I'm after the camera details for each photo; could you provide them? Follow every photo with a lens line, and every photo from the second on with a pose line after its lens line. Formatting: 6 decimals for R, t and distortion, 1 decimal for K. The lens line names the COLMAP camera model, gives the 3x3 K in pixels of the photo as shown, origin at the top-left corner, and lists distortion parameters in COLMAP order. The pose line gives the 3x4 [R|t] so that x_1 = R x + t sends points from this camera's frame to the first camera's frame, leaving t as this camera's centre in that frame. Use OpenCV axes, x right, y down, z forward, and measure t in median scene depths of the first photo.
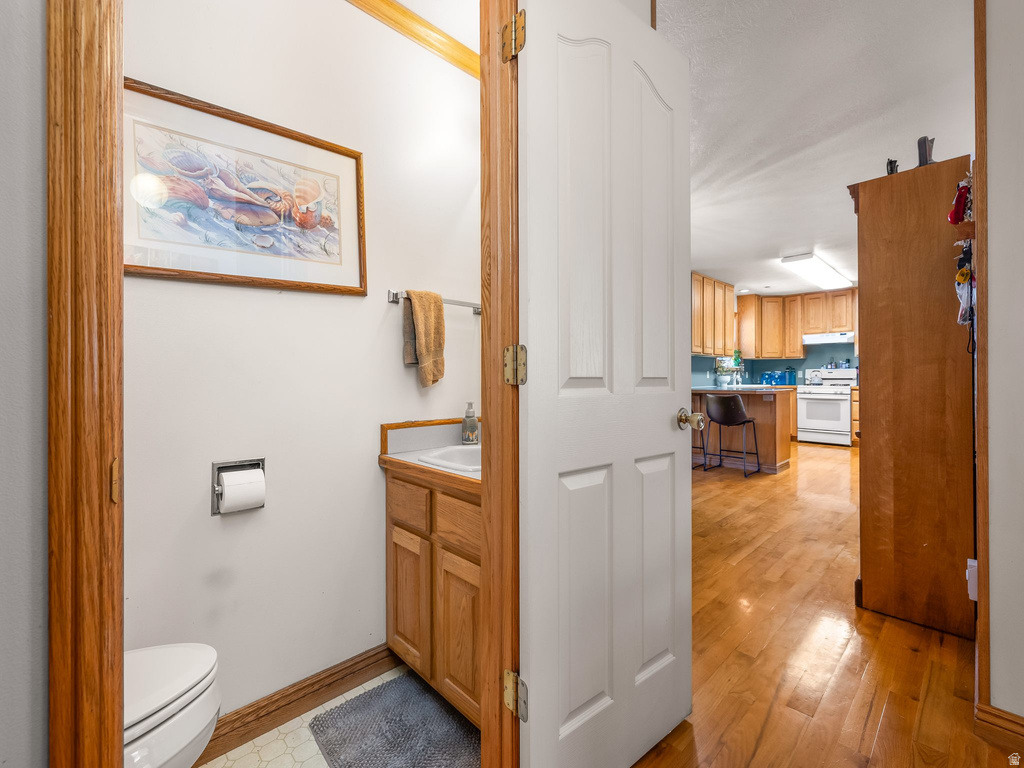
lens RADIAL K [[438.0, 0, 507.1], [0, 438.0, 376.0], [0, 0, 1]] dist [0.001987, 0.000319]
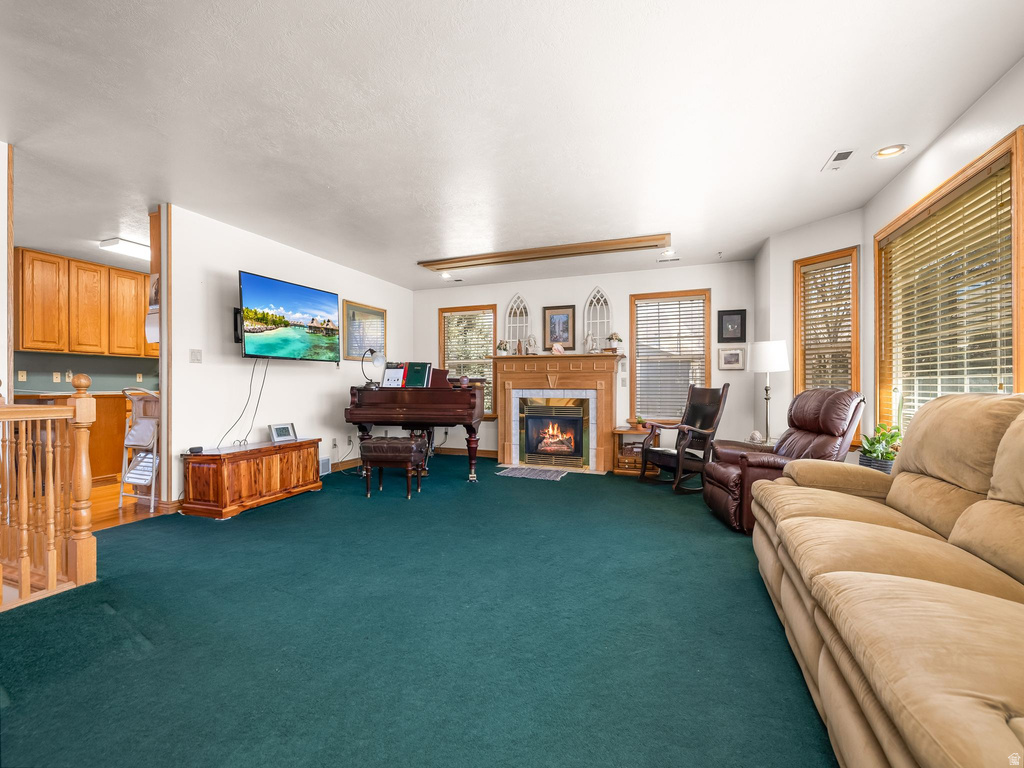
lens RADIAL K [[431.3, 0, 507.5], [0, 431.3, 386.8], [0, 0, 1]] dist [0.001658, 0.000538]
pose [[0.900047, 0.003208, 0.435781, 0.714181], [-0.005848, 0.999972, 0.004717, 0.006309], [-0.435754, -0.006794, 0.900040, -0.090789]]
